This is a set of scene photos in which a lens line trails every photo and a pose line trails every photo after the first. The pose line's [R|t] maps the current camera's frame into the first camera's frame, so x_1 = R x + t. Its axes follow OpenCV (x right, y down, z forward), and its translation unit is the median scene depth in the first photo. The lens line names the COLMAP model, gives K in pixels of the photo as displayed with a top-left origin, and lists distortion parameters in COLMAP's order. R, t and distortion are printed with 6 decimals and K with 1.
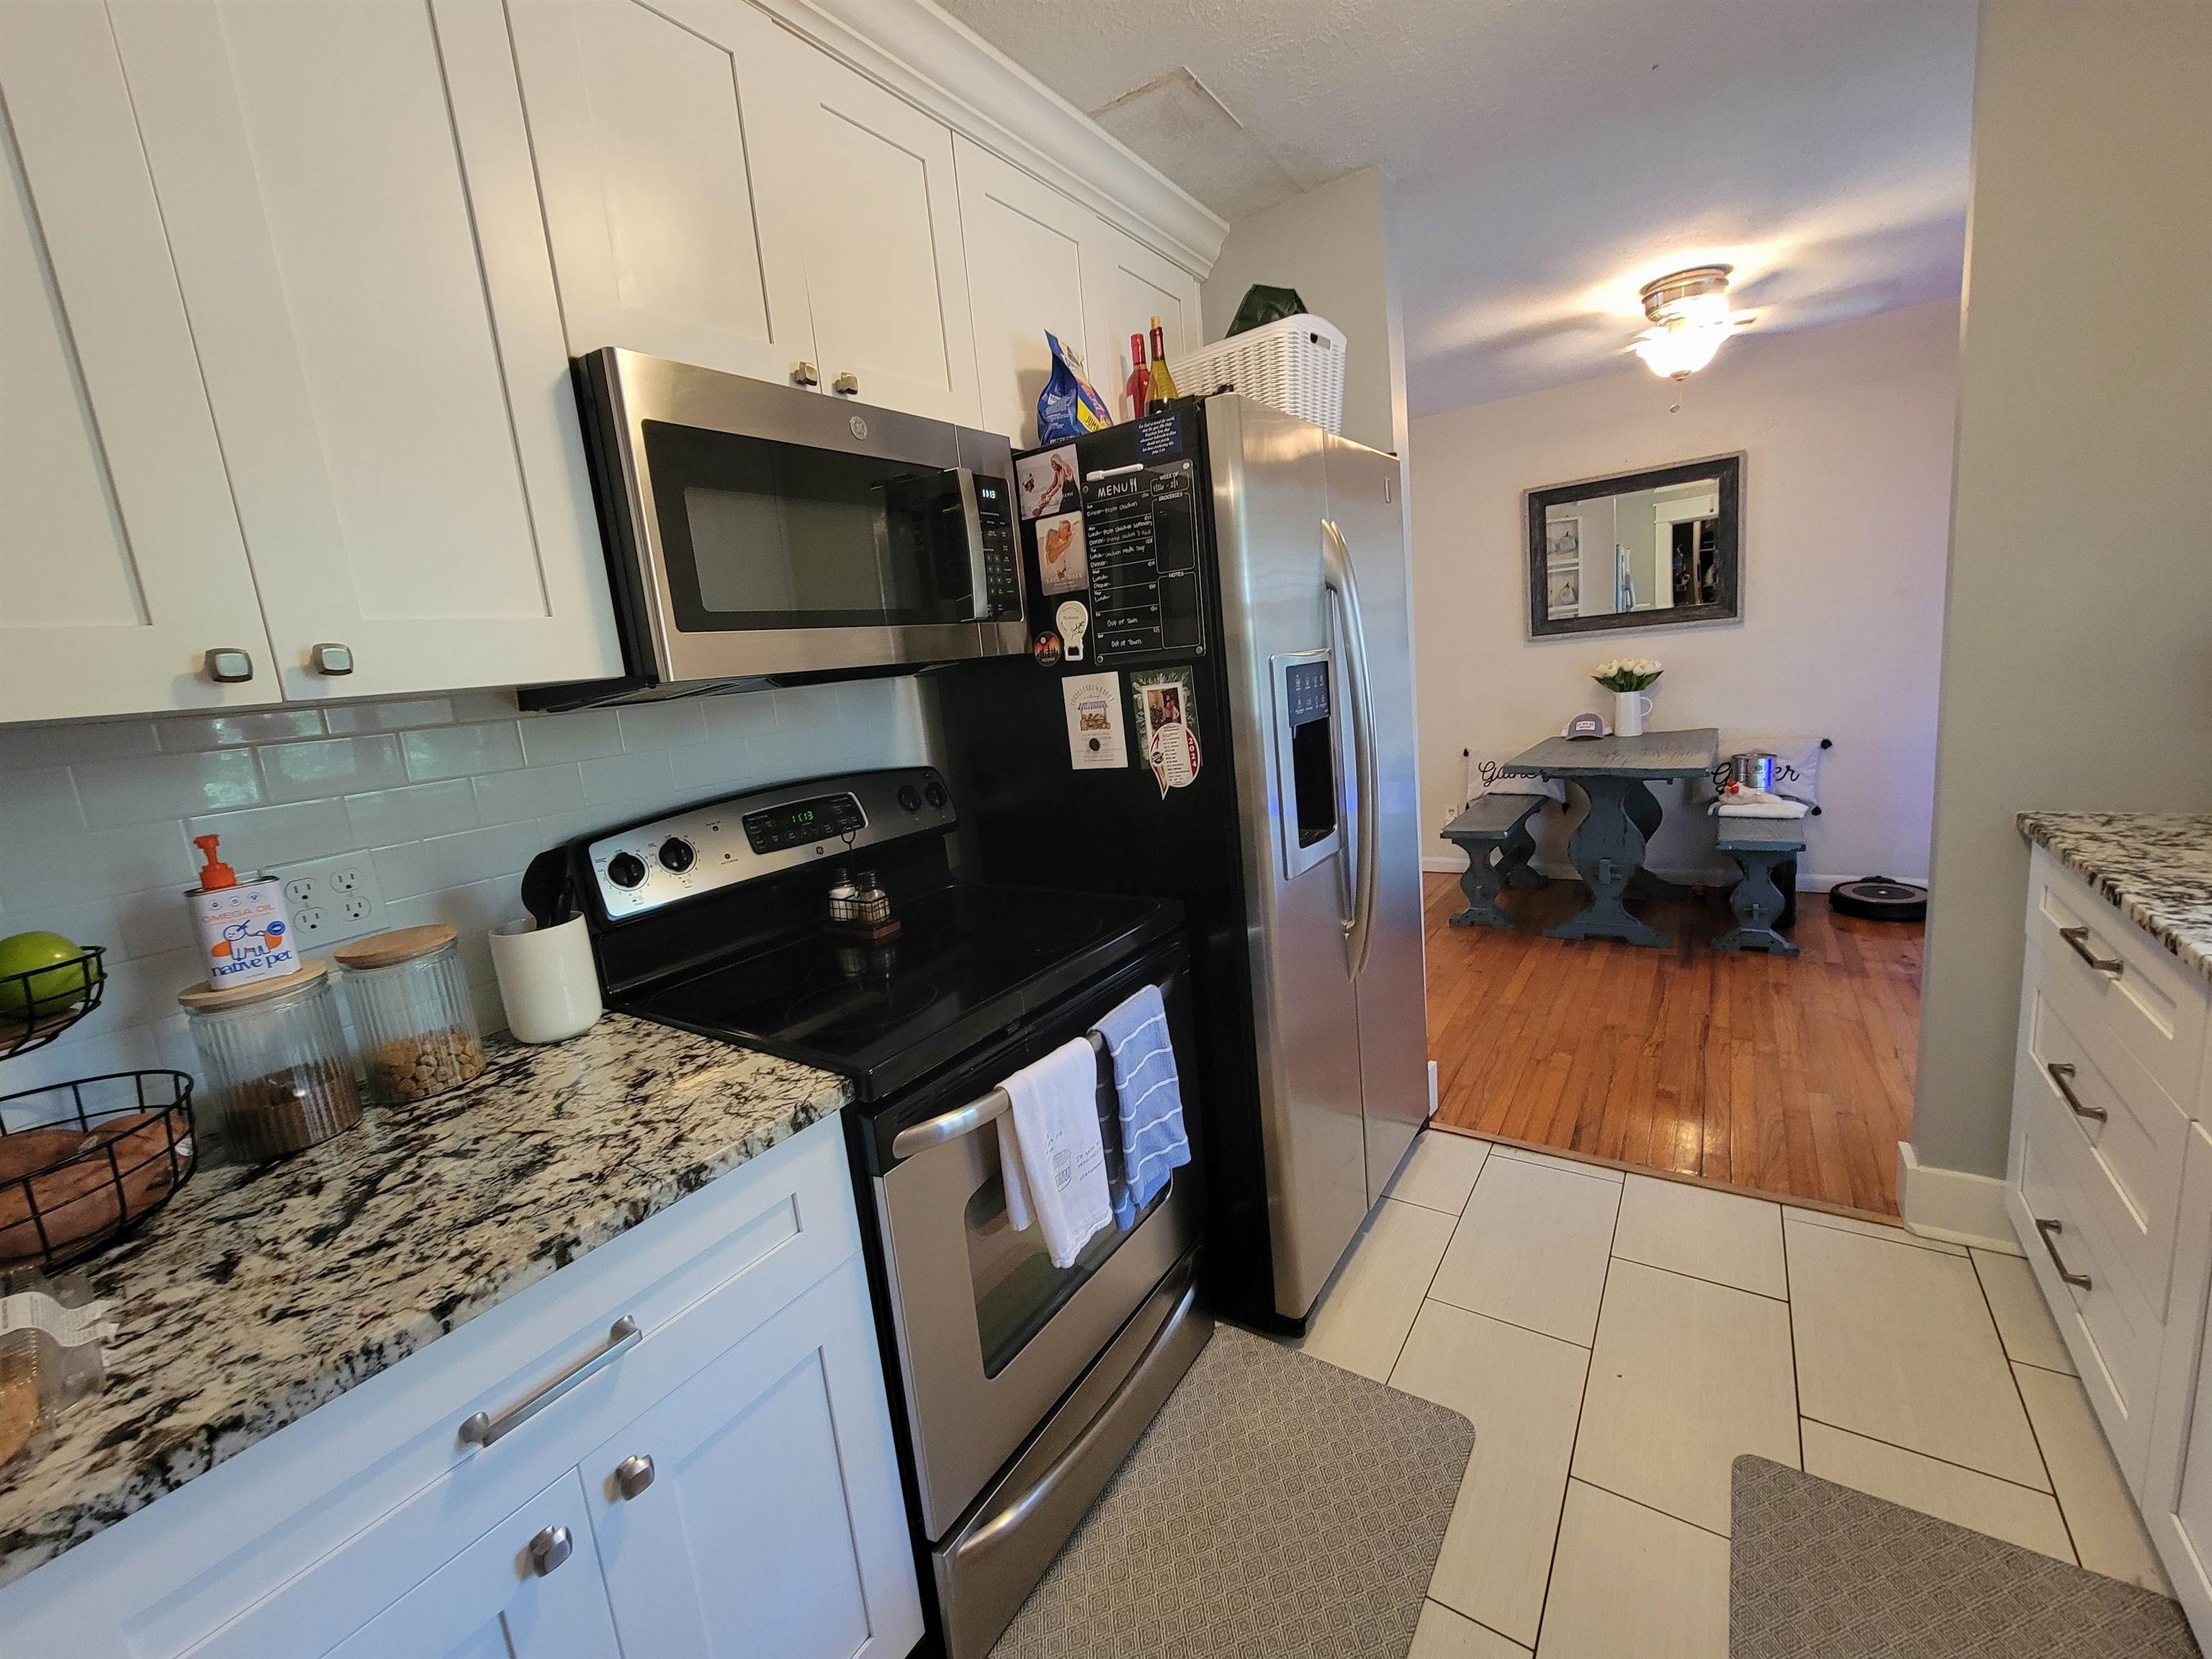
lens RADIAL K [[904.2, 0, 1093.2], [0, 904.2, 814.0], [0, 0, 1]] dist [-0.001759, -0.000014]
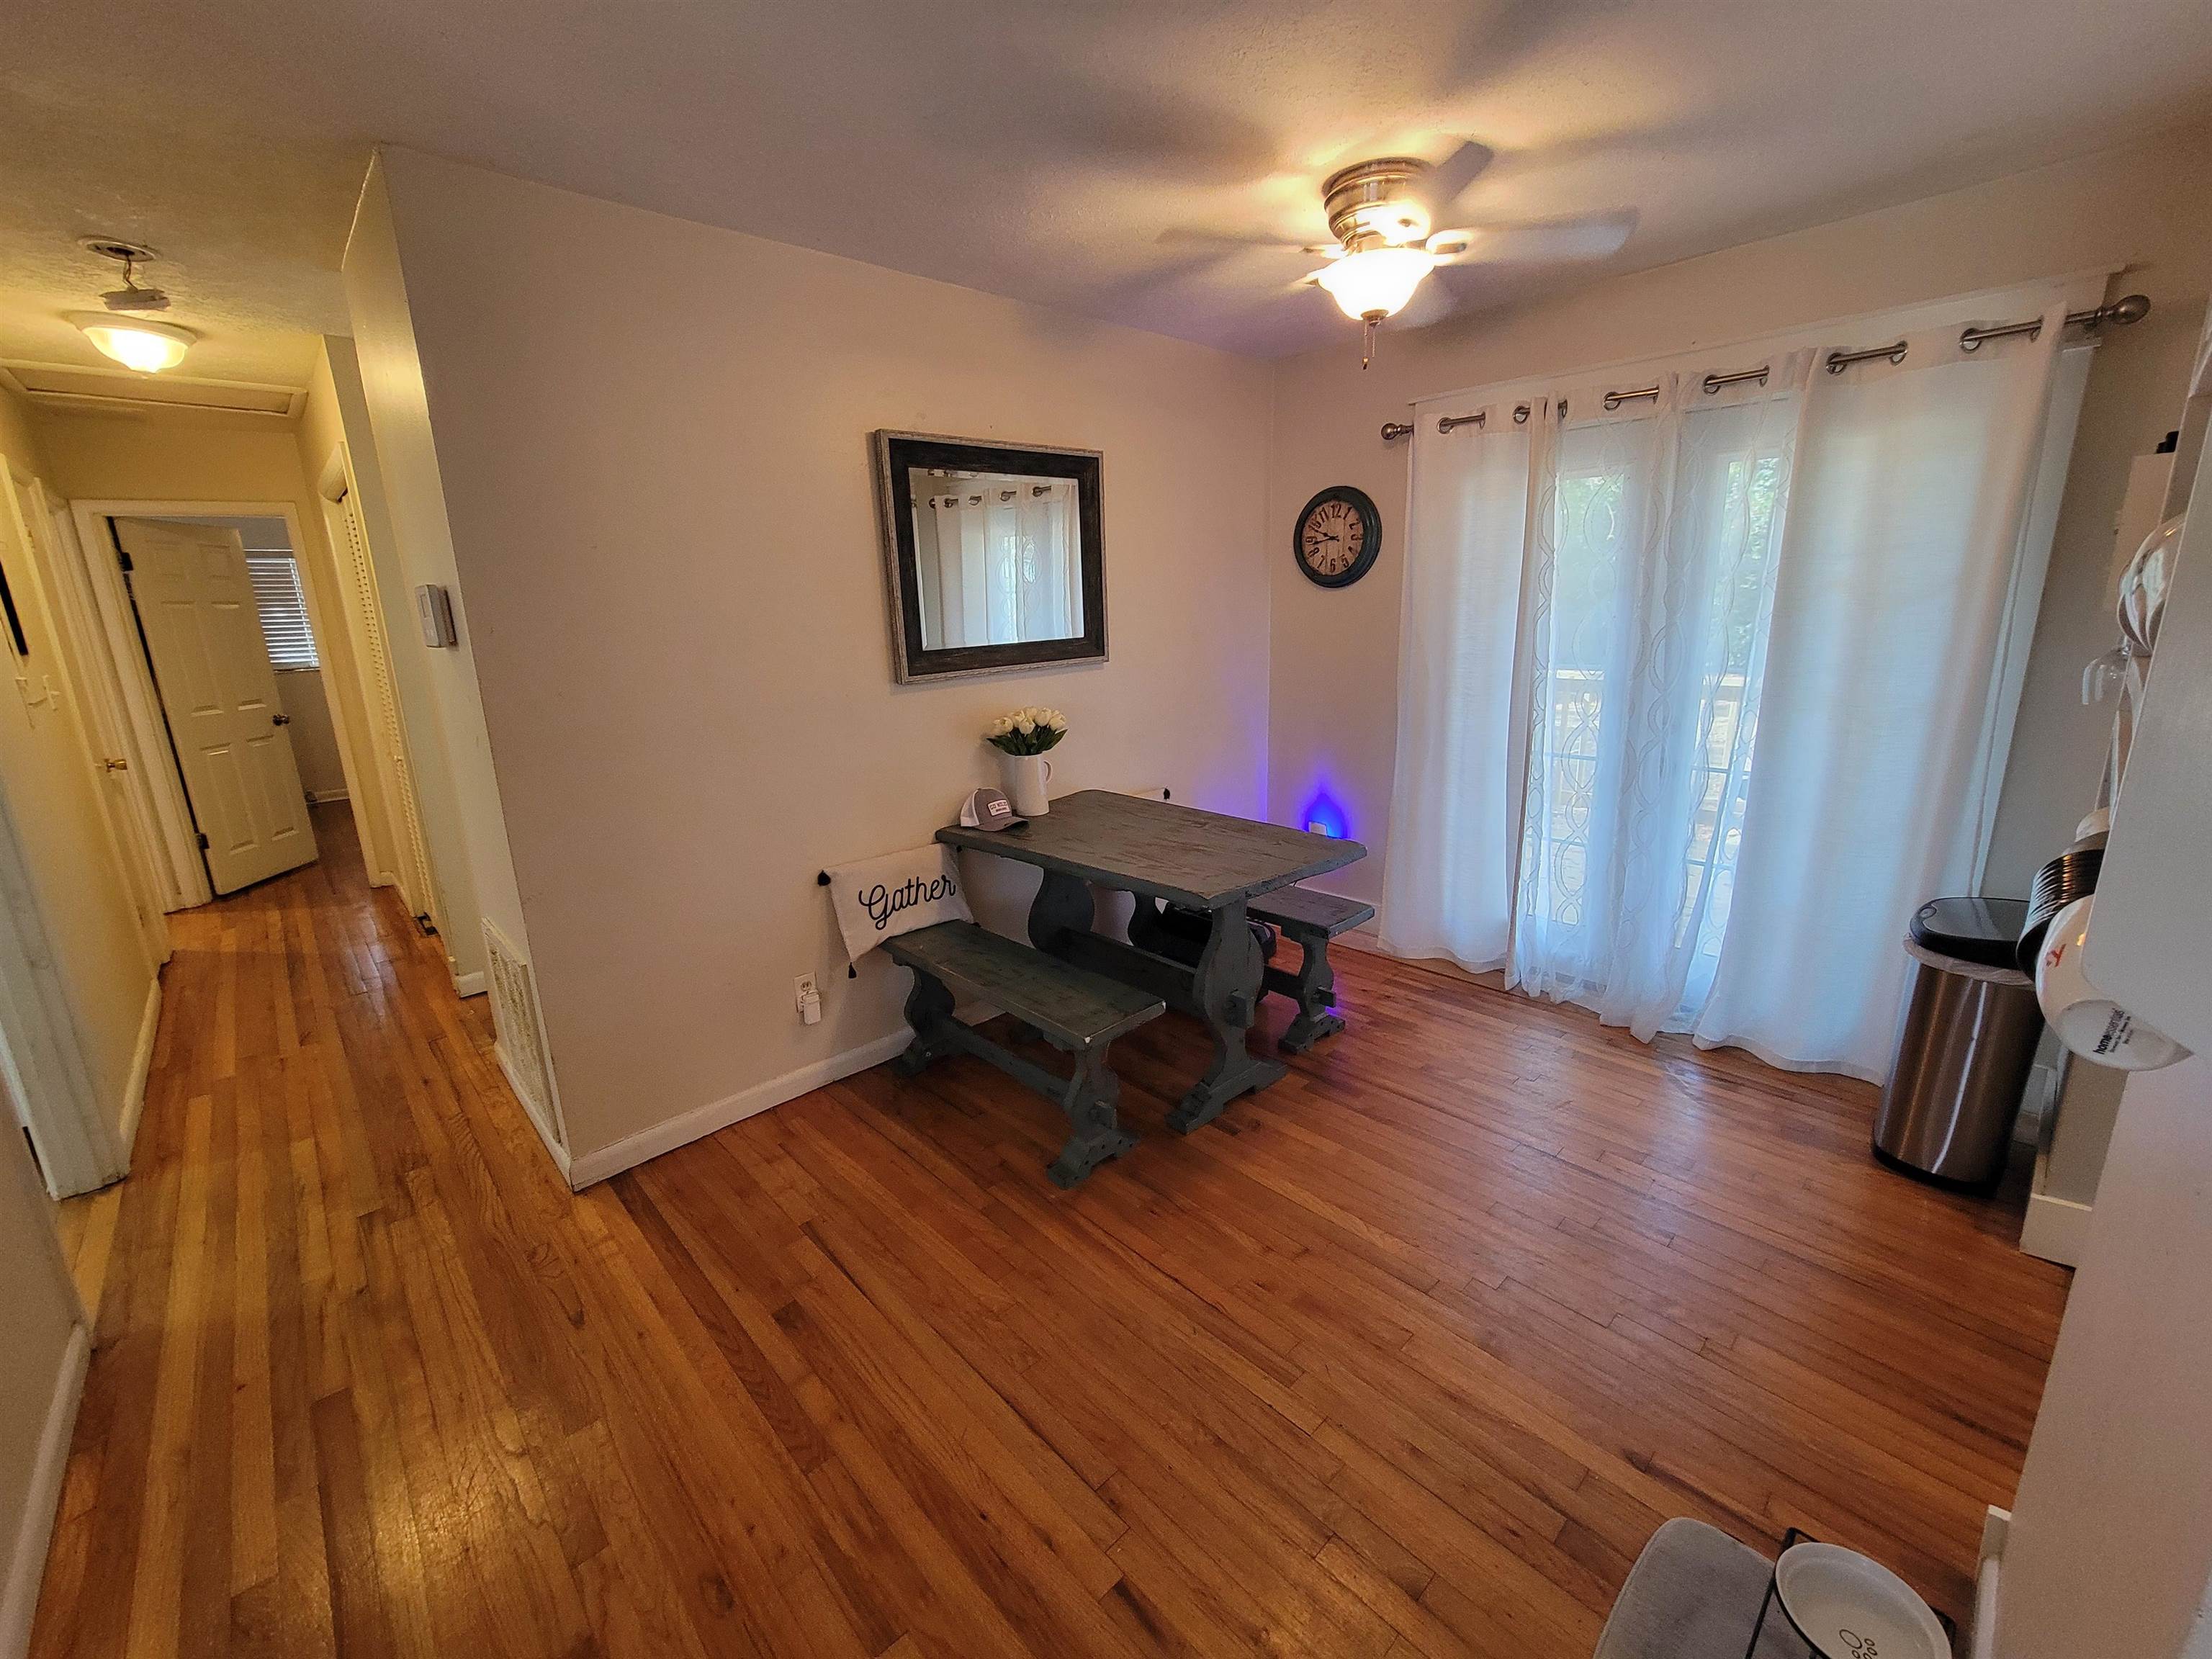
lens RADIAL K [[904.2, 0, 1093.2], [0, 904.2, 814.0], [0, 0, 1]] dist [-0.001759, -0.000014]
pose [[0.219776, -0.138607, 0.965654, -0.127605], [0.177459, 0.979020, 0.100138, -0.189934], [-0.959274, 0.149356, 0.239762, 0.984458]]
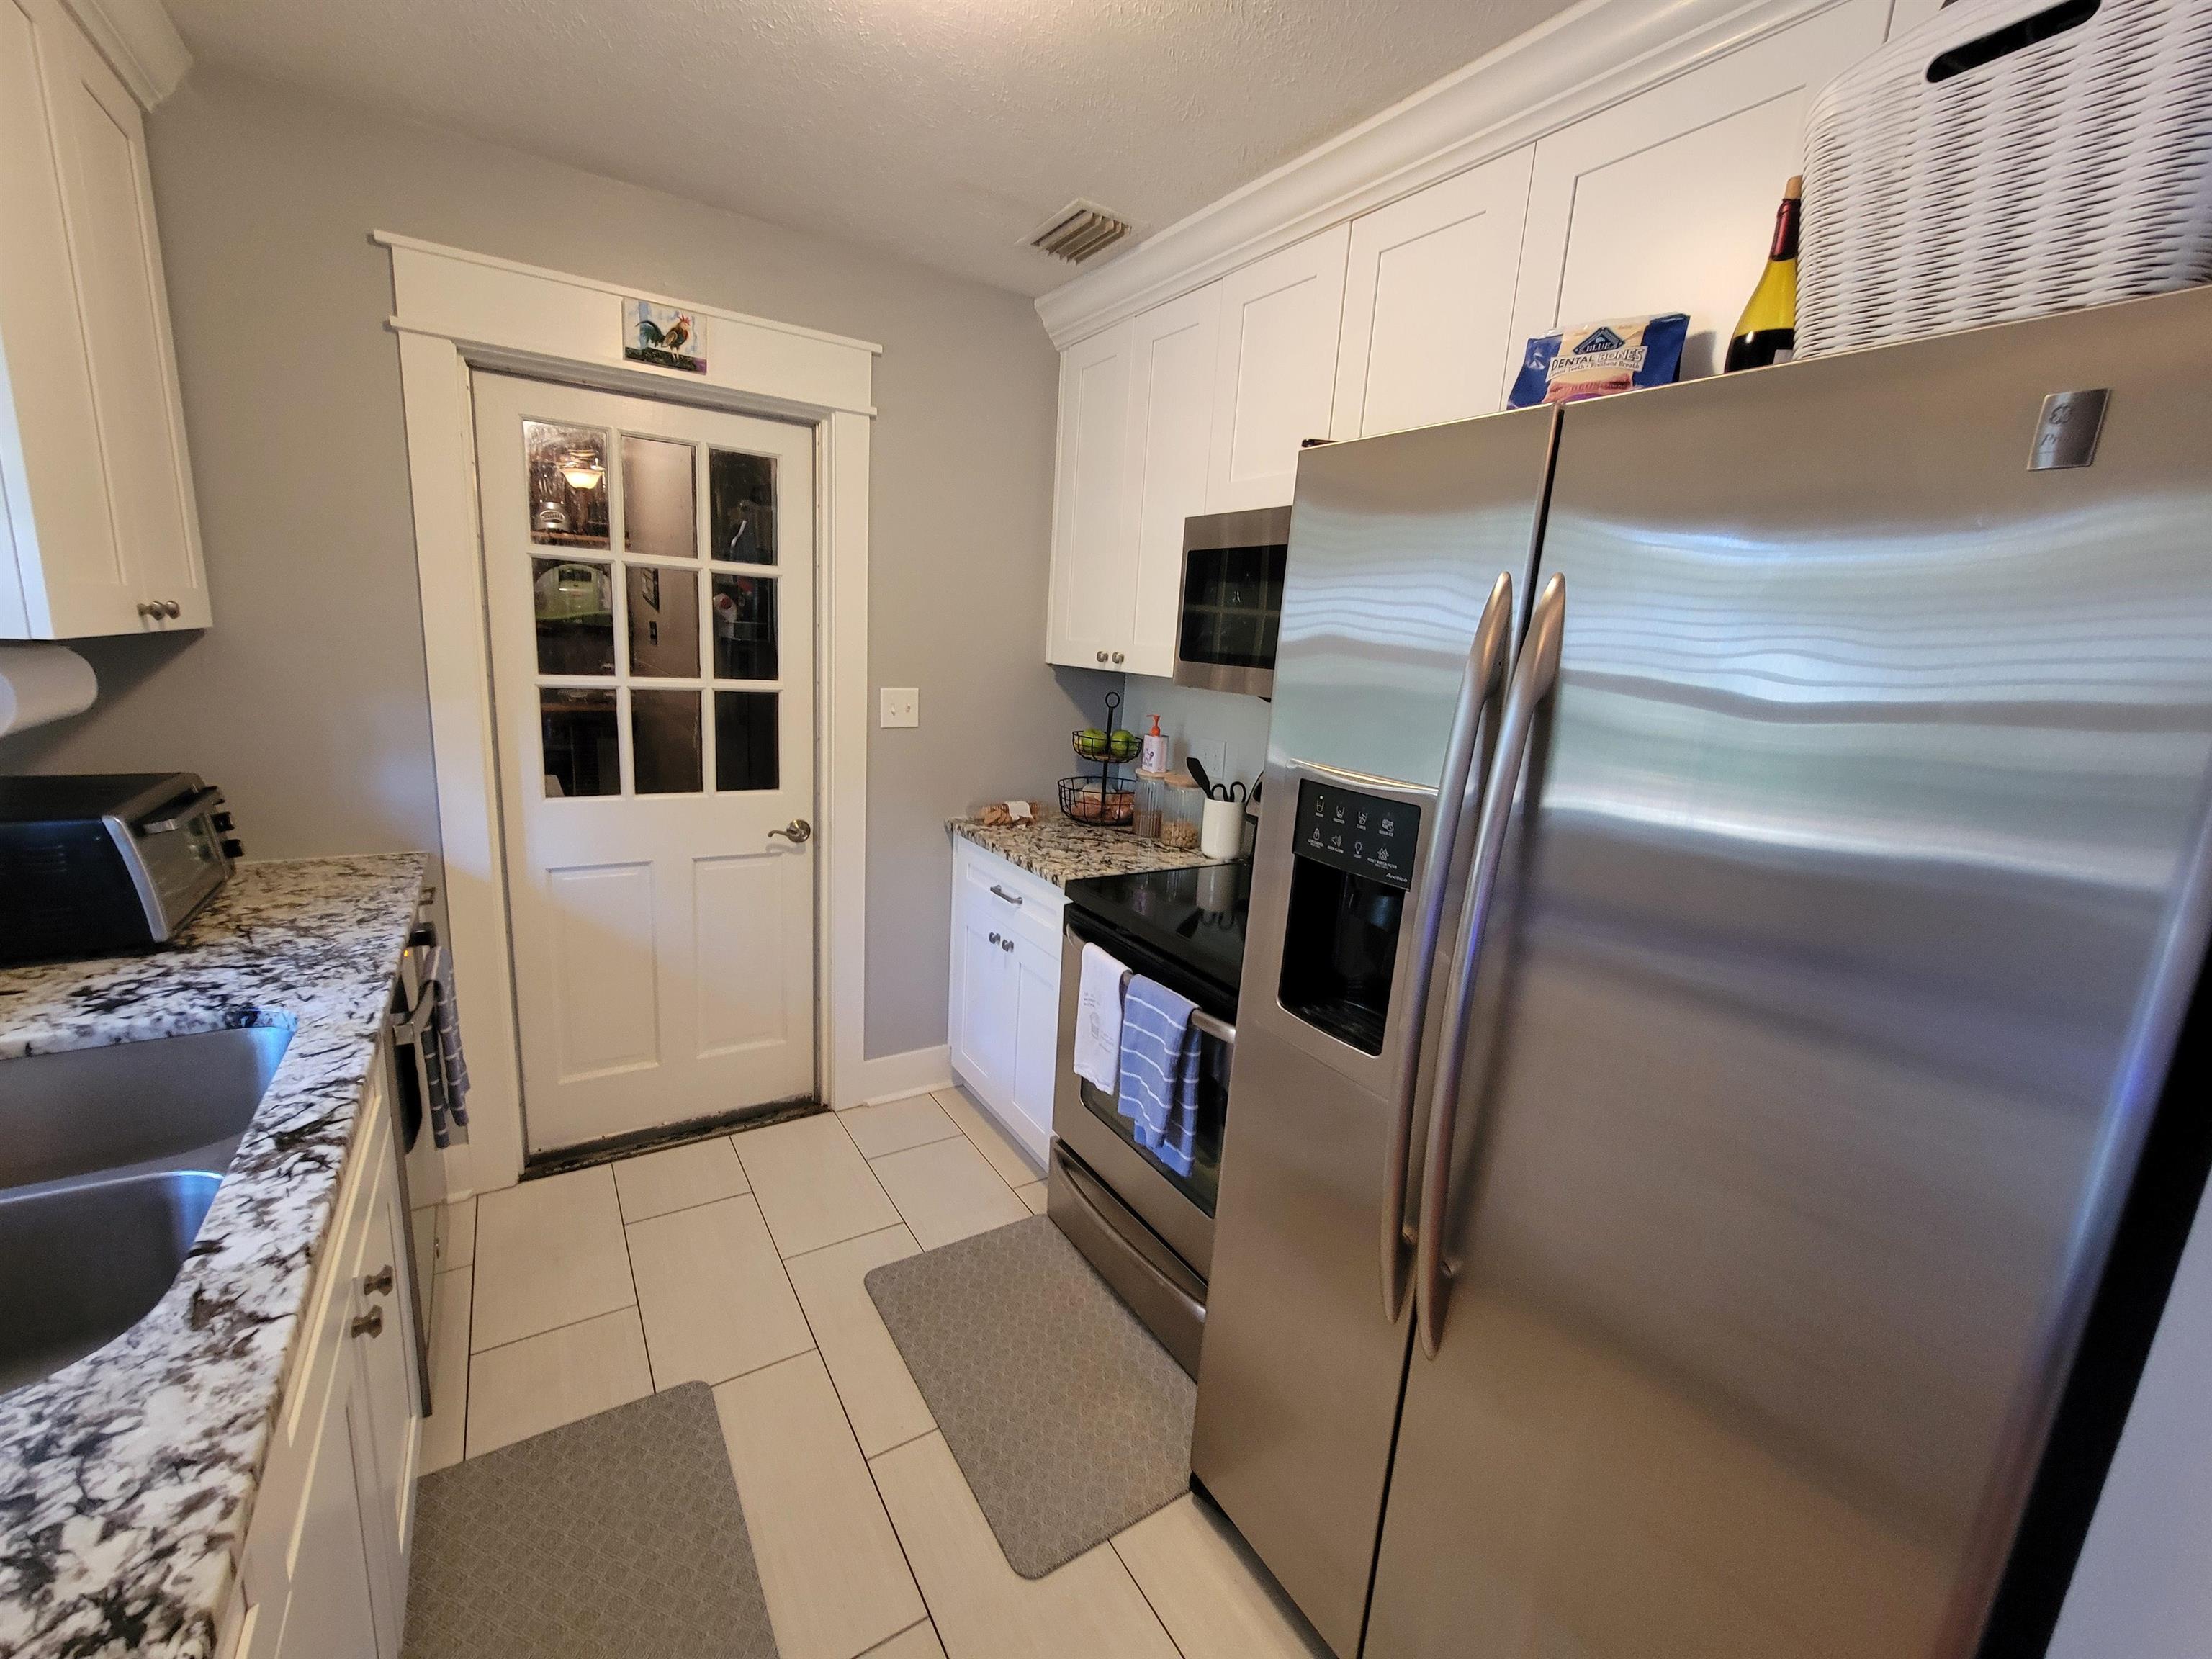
lens RADIAL K [[902.2, 0, 1090.3], [0, 902.2, 815.8], [0, 0, 1]] dist [-0.002098, -0.000004]
pose [[-0.395562, 0.251218, -0.883414, 0.451714], [-0.178430, 0.922518, 0.342233, -0.168444], [0.900941, 0.293002, -0.320088, 0.502710]]
